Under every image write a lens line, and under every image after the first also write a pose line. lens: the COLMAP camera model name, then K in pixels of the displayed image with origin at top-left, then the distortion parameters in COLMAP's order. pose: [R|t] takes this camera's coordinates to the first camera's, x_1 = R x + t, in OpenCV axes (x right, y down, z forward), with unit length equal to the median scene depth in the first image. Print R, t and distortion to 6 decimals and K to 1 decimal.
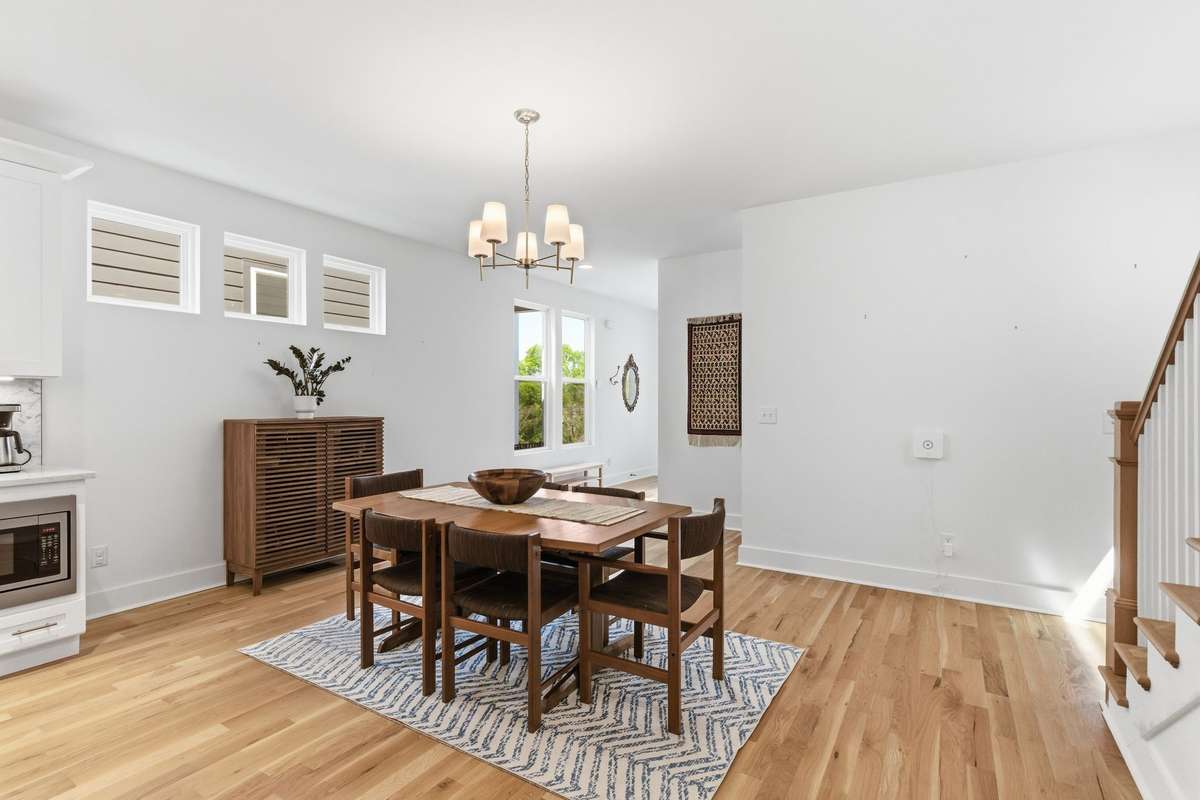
lens RADIAL K [[573.8, 0, 601.9], [0, 573.8, 402.4], [0, 0, 1]] dist [0.004139, 0.000583]
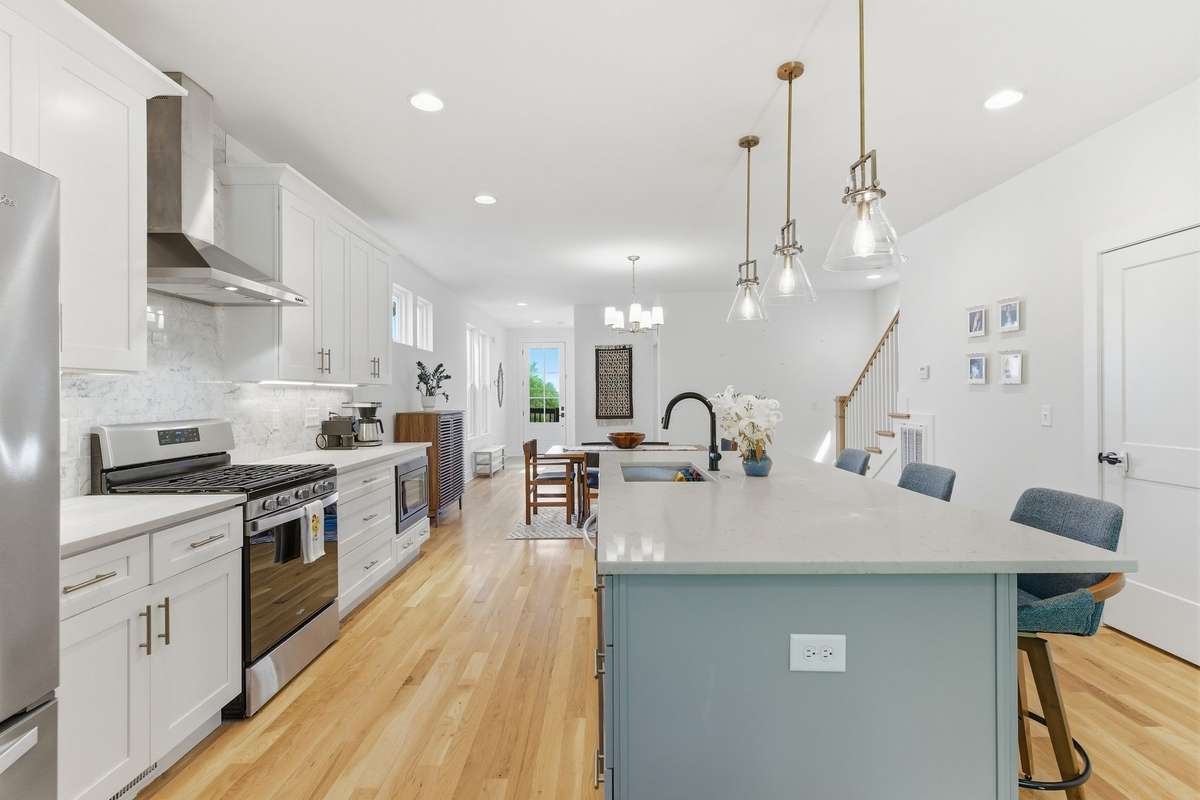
lens RADIAL K [[573.8, 0, 596.3], [0, 573.8, 397.8], [0, 0, 1]] dist [0.004139, 0.000583]
pose [[0.855138, -0.008636, 0.518329, -0.670538], [0.010850, 0.999940, -0.001242, -0.001098], [-0.518287, 0.006686, 0.855180, -0.344317]]
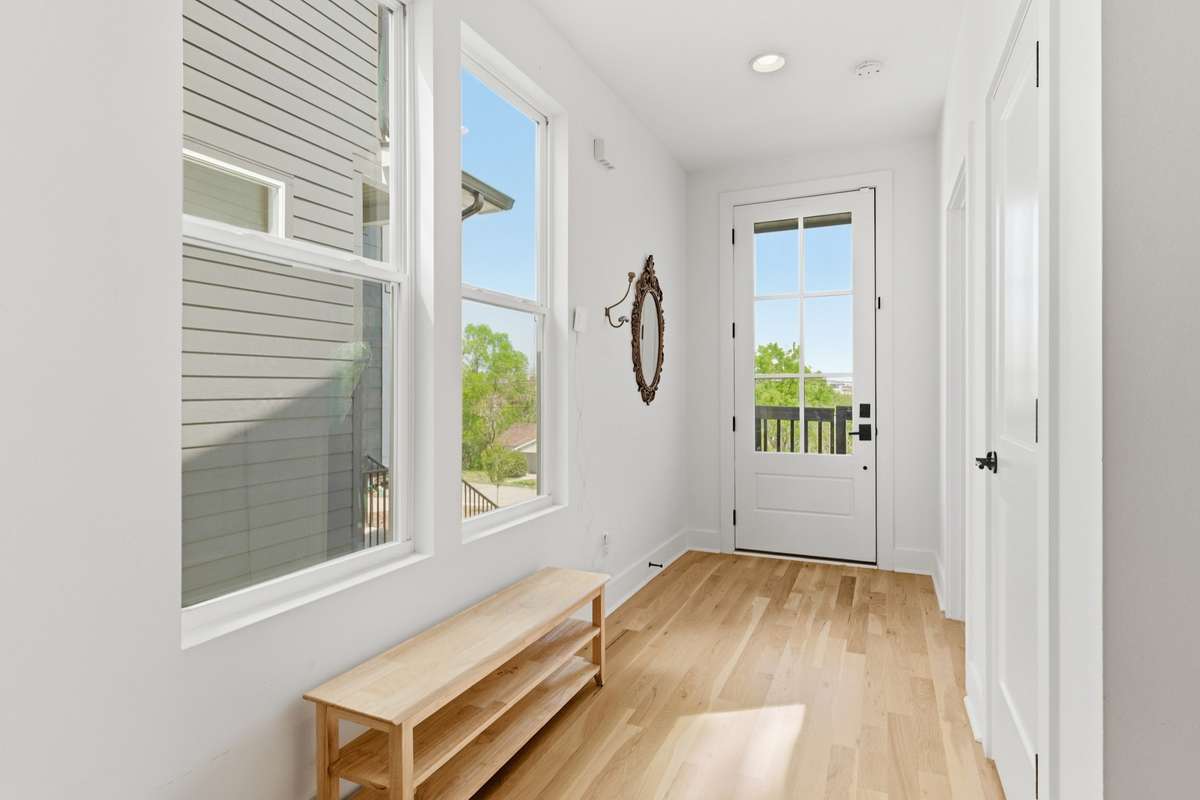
lens RADIAL K [[605.9, 0, 599.7], [0, 605.9, 395.0], [0, 0, 1]] dist [0.000135, 0.000012]
pose [[0.992203, -0.003017, 0.124594, -0.052781], [0.002858, 0.999995, 0.001451, 0.015470], [-0.124598, -0.001084, 0.992207, 0.905062]]
